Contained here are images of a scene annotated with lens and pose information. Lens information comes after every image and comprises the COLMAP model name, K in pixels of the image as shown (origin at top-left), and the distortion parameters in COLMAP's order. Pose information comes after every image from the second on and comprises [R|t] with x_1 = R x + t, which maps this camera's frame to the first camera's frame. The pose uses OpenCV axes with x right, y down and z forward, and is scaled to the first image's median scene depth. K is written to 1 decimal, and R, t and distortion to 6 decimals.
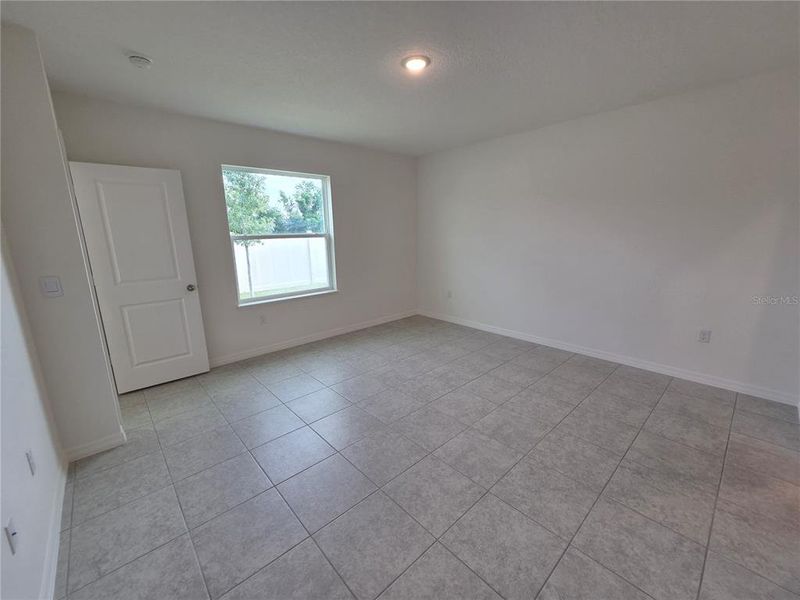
lens RADIAL K [[331.5, 0, 400.0], [0, 331.5, 300.0], [0, 0, 1]] dist [0.000482, 0.000153]
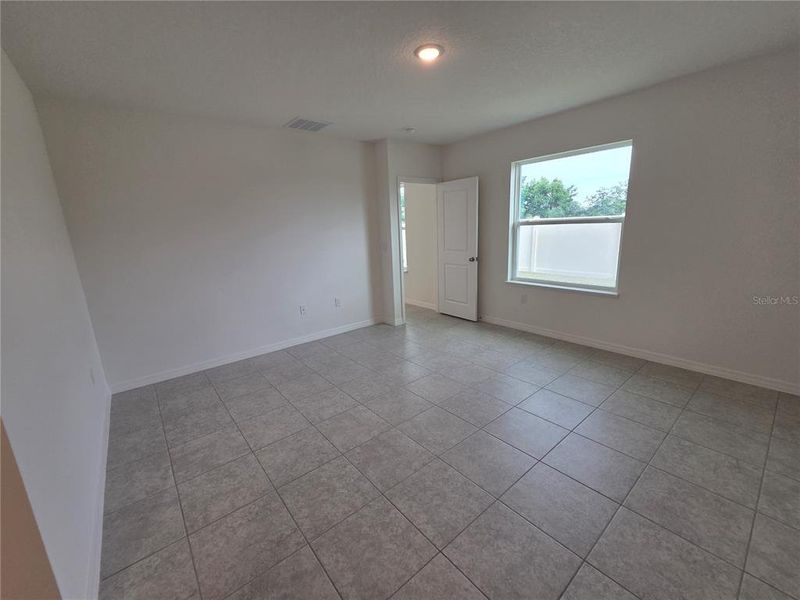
lens RADIAL K [[327.1, 0, 395.0], [0, 327.1, 303.5], [0, 0, 1]] dist [0.001129, -0.000452]
pose [[-0.055385, 0.255592, -0.965197, 1.001778], [-0.167239, 0.950650, 0.261336, -0.211369], [0.984360, 0.175893, -0.009906, 0.897026]]
